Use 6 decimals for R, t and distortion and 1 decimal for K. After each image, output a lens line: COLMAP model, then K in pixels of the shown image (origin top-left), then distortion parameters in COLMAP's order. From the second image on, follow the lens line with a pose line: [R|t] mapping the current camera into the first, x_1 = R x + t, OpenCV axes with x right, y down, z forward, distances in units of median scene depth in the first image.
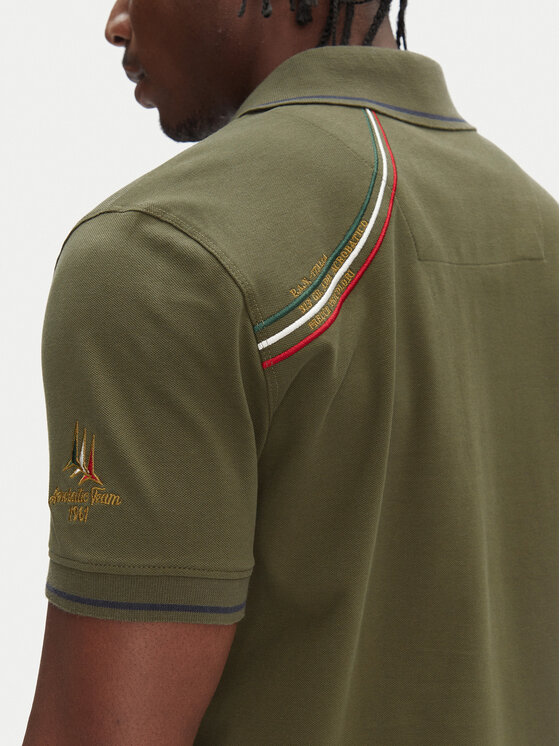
lens RADIAL K [[1247.1, 0, 280.0], [0, 1247.1, 373.0], [0, 0, 1]] dist [-0.004388, 0.001199]
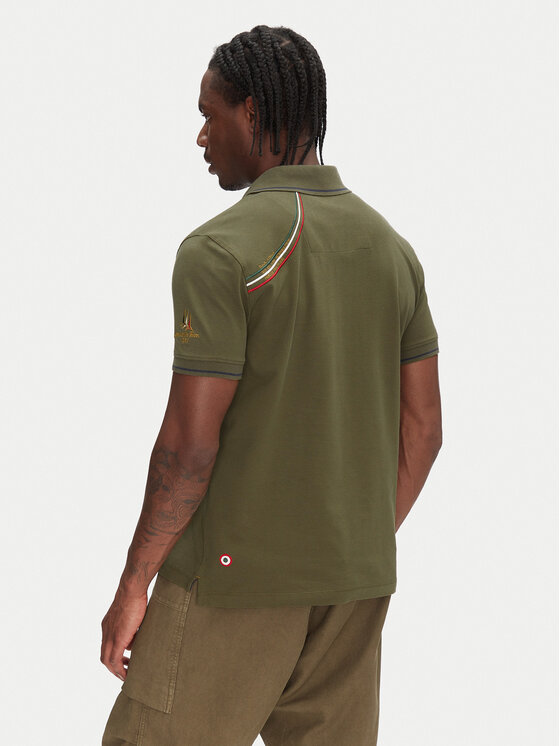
lens RADIAL K [[1469.7, 0, 280.0], [0, 1469.7, 373.0], [0, 0, 1]] dist [-0.318250, -0.046767]
pose [[0.996994, 0.030473, -0.071234, 0.297790], [-0.024436, 0.996155, 0.084136, -0.102694], [0.073524, -0.082143, 0.993905, -2.324012]]
